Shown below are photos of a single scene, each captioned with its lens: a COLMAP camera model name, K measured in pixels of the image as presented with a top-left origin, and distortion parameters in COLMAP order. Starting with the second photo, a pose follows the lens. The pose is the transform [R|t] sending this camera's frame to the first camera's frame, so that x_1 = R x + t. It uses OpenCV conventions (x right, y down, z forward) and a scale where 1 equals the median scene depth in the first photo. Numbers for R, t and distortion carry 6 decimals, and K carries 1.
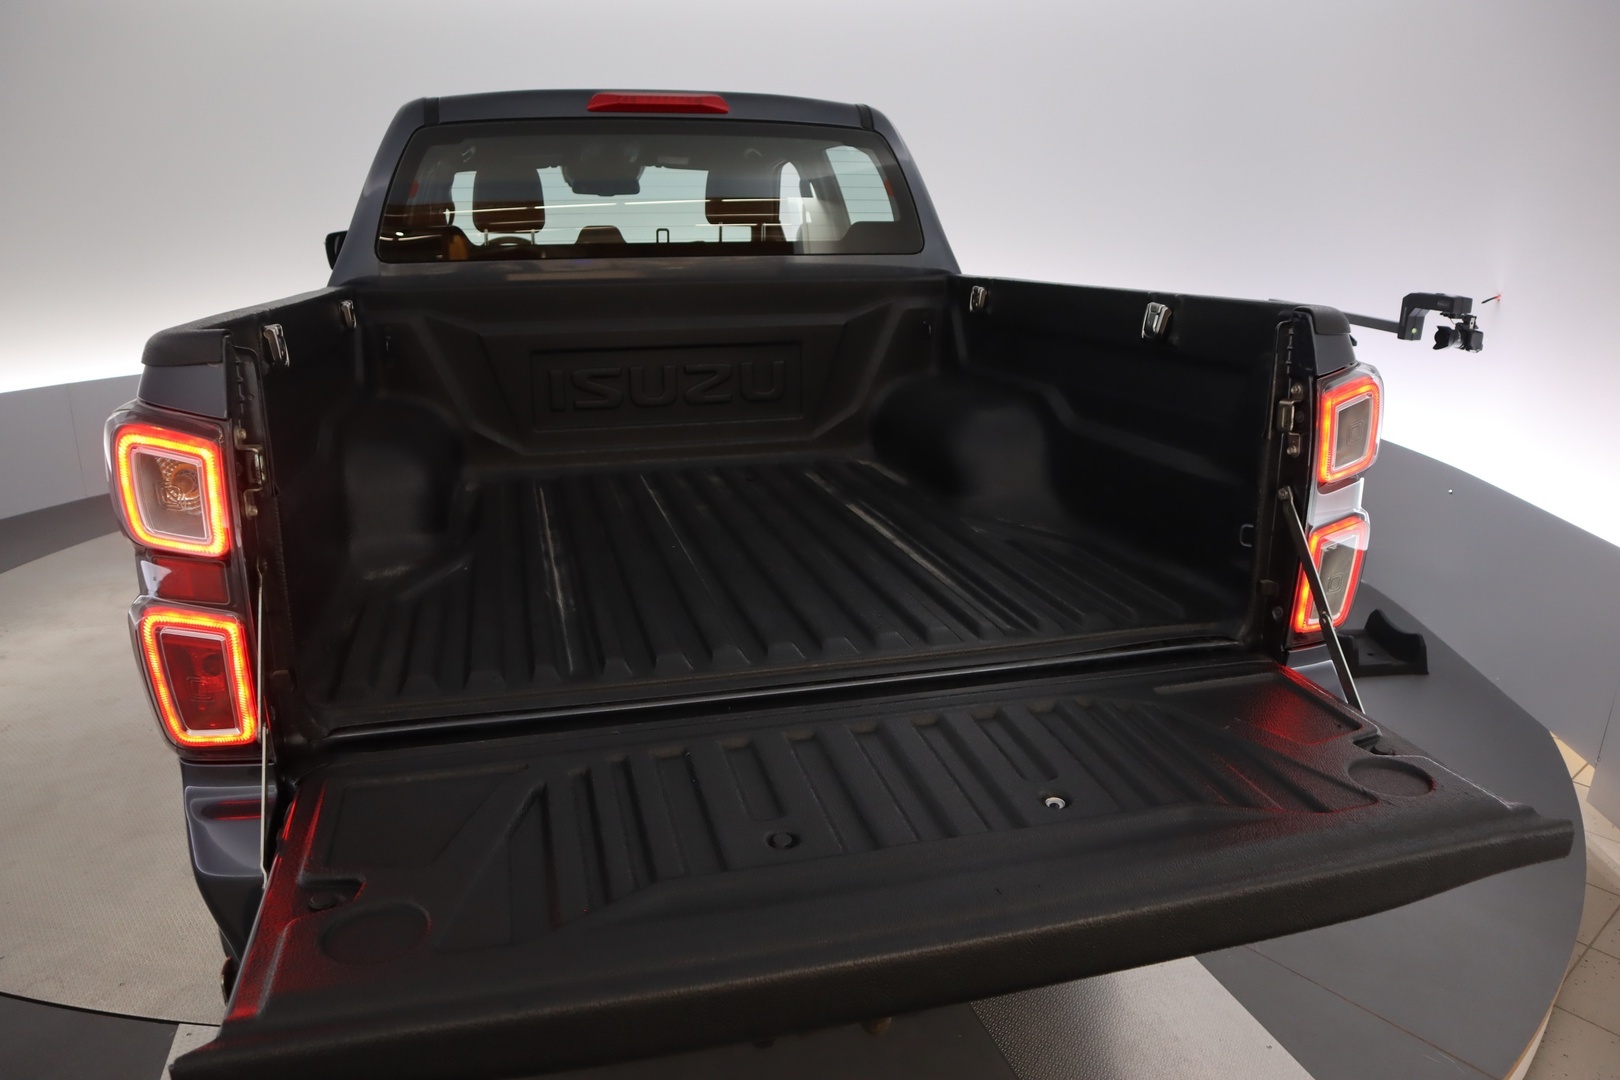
lens RADIAL K [[1153.0, 0, 810.0], [0, 1153.0, 540.0], [0, 0, 1]] dist [-0.002692, -0.001201]
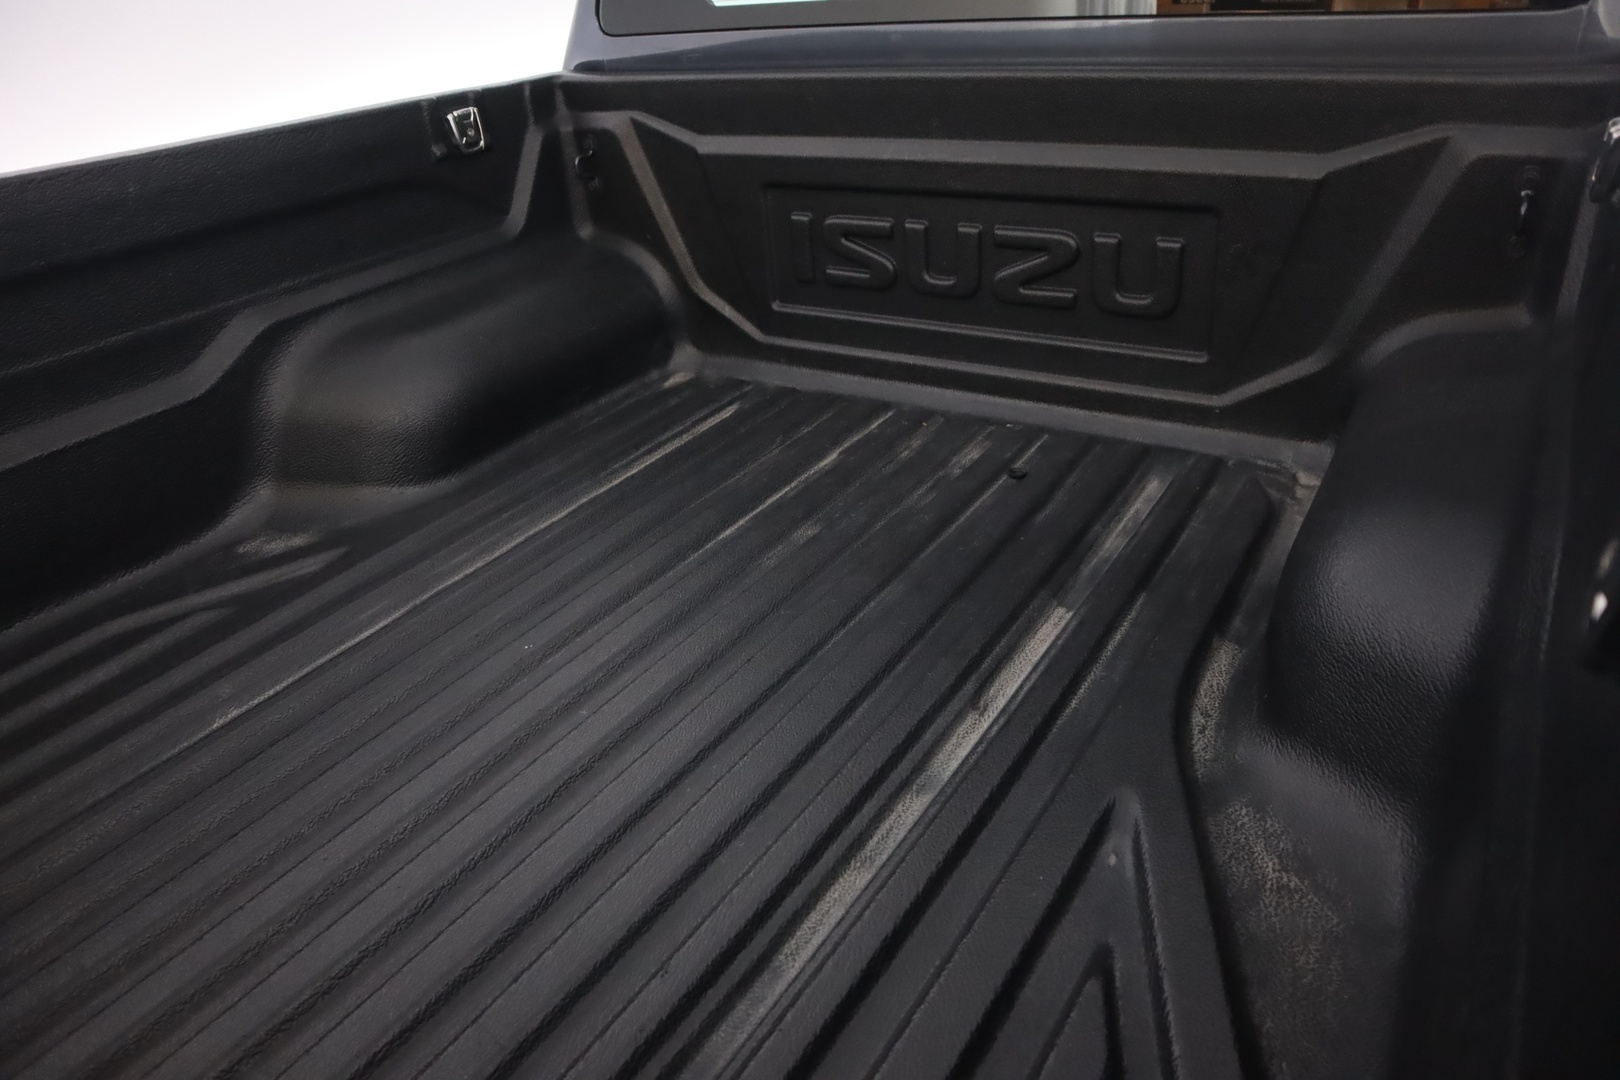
lens RADIAL K [[1153.0, 0, 810.0], [0, 1153.0, 540.0], [0, 0, 1]] dist [-0.002692, -0.001201]
pose [[0.673136, 0.317977, -0.667666, 0.239696], [-0.123768, 0.938545, 0.322202, -0.177406], [0.729088, -0.134250, 0.671124, 0.550846]]
